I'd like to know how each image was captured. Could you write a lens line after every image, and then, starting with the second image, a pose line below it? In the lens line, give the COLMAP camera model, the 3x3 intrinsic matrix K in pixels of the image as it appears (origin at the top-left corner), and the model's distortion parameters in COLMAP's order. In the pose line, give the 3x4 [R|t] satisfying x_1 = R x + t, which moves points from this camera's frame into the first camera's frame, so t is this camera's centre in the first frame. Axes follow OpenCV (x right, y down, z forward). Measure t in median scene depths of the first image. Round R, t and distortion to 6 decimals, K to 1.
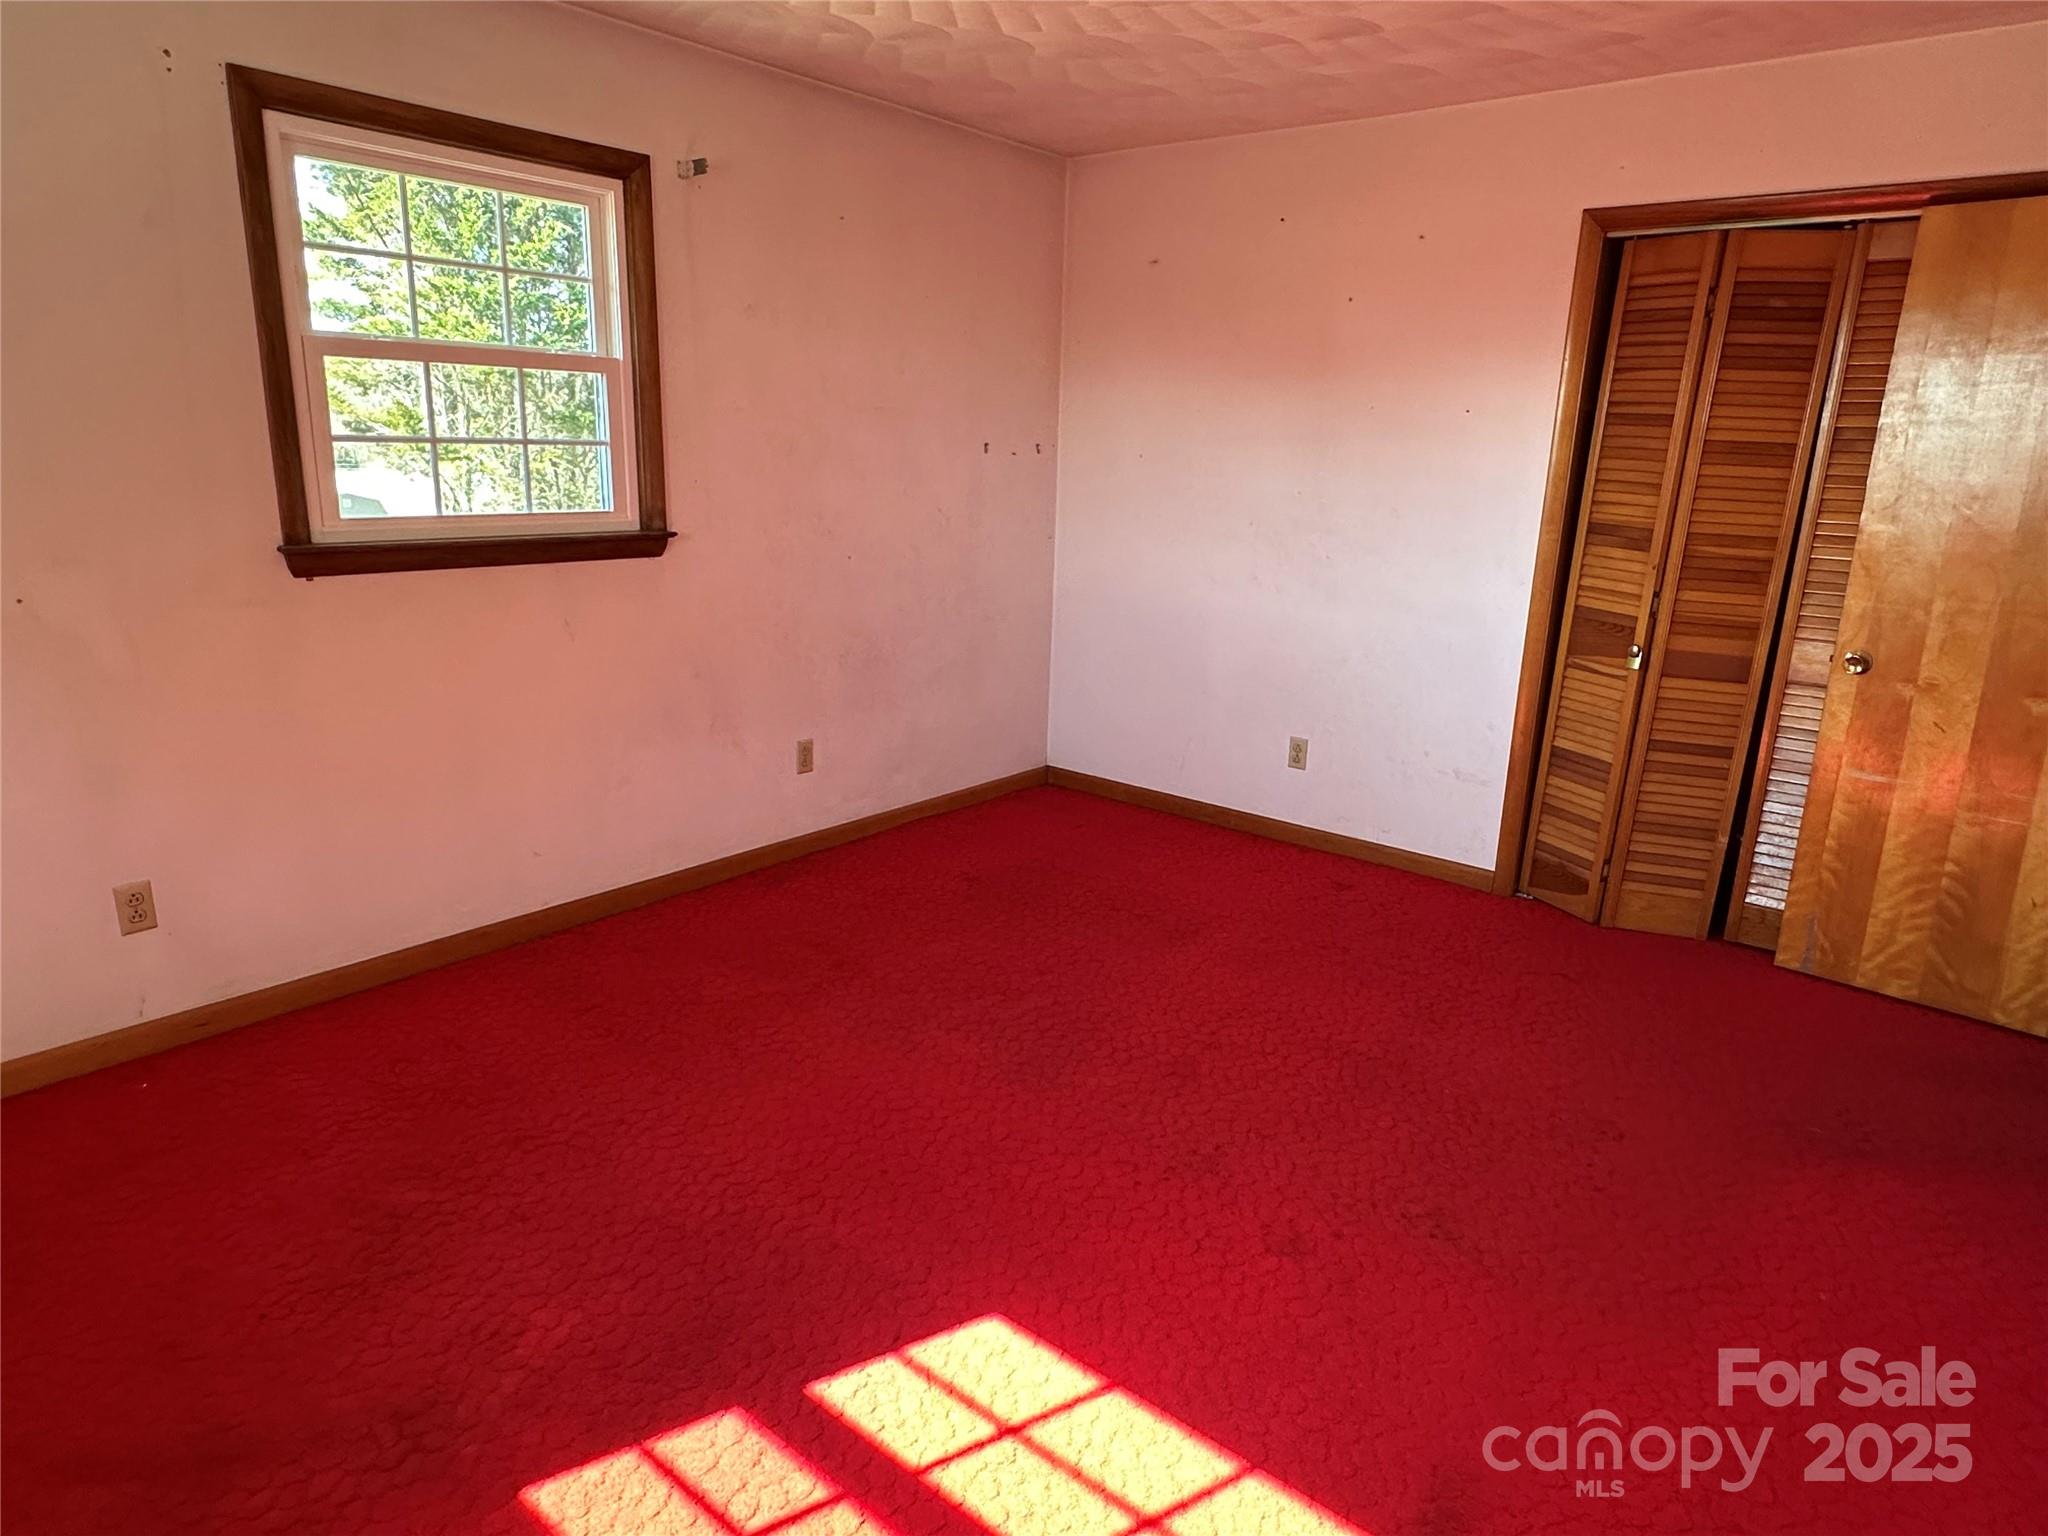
lens RADIAL K [[1228.0, 0, 1022.2], [0, 1228.0, 767.5], [0, 0, 1]] dist [-0.003449, 0.000352]
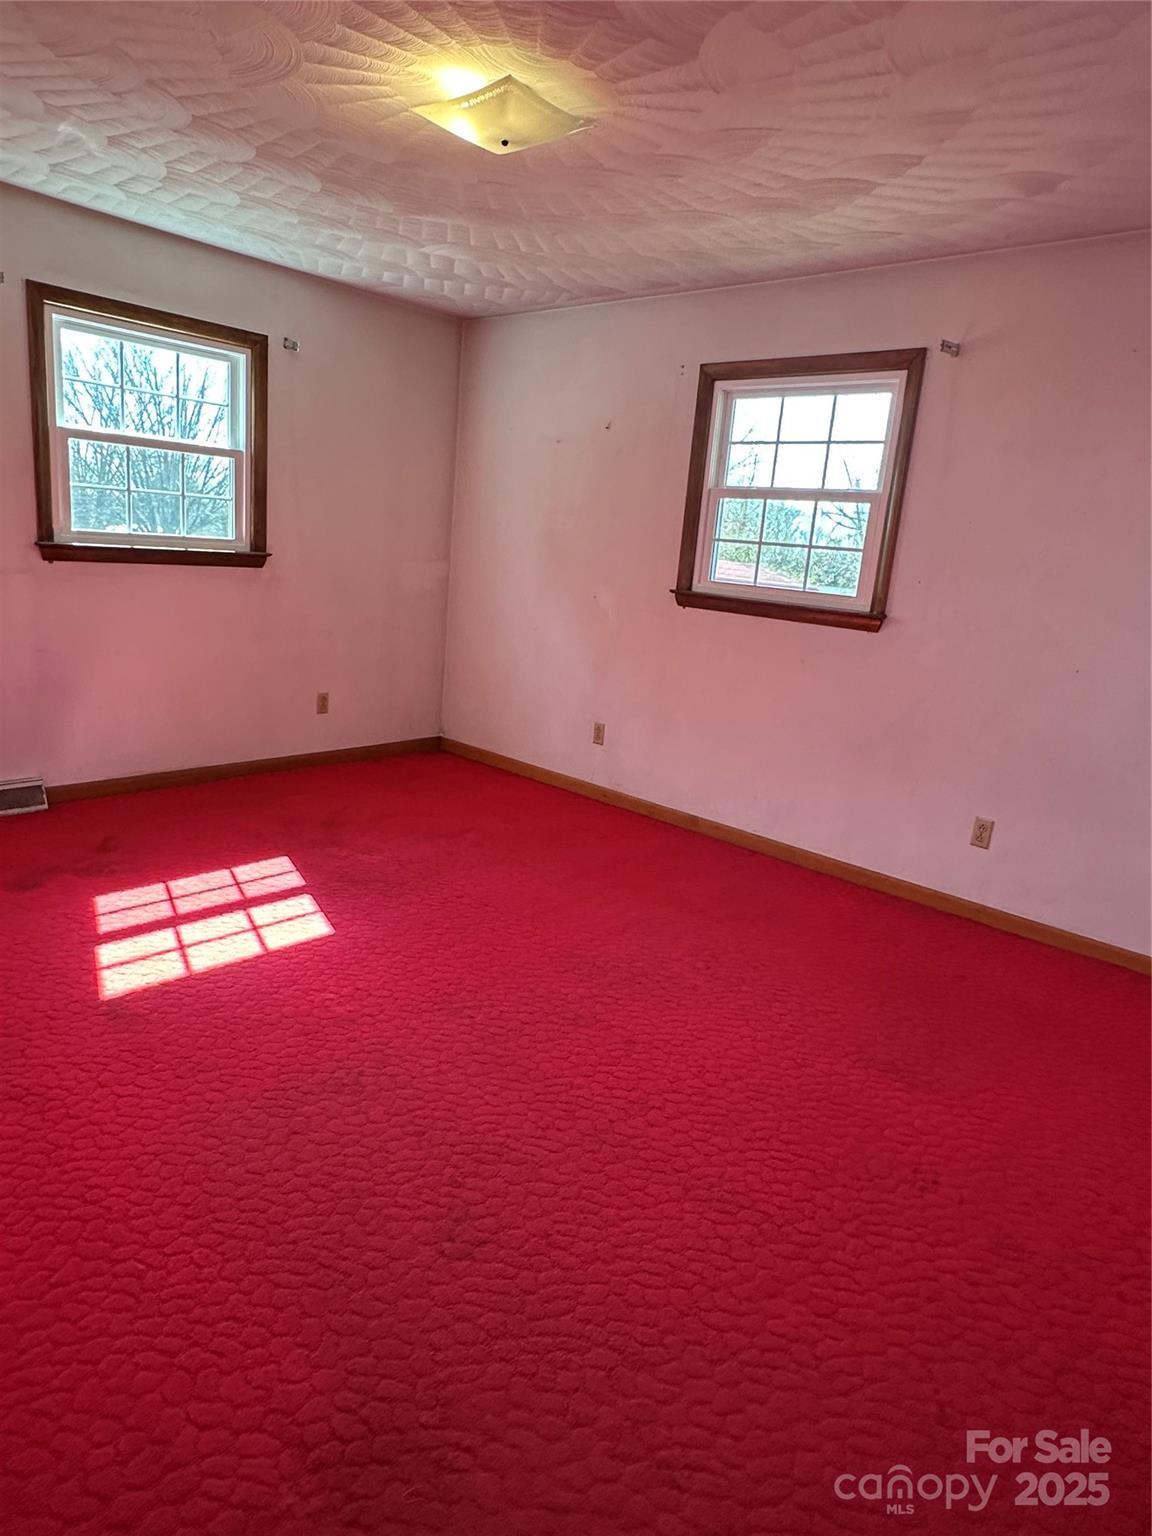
lens RADIAL K [[921.0, 0, 568.4], [0, 921.0, 768.5], [0, 0, 1]] dist [-0.003449, 0.000352]
pose [[-0.046312, 0.215366, -0.975435, 0.915729], [-0.333079, 0.917271, 0.218338, -0.169932], [0.941761, 0.335008, 0.029253, 0.824696]]
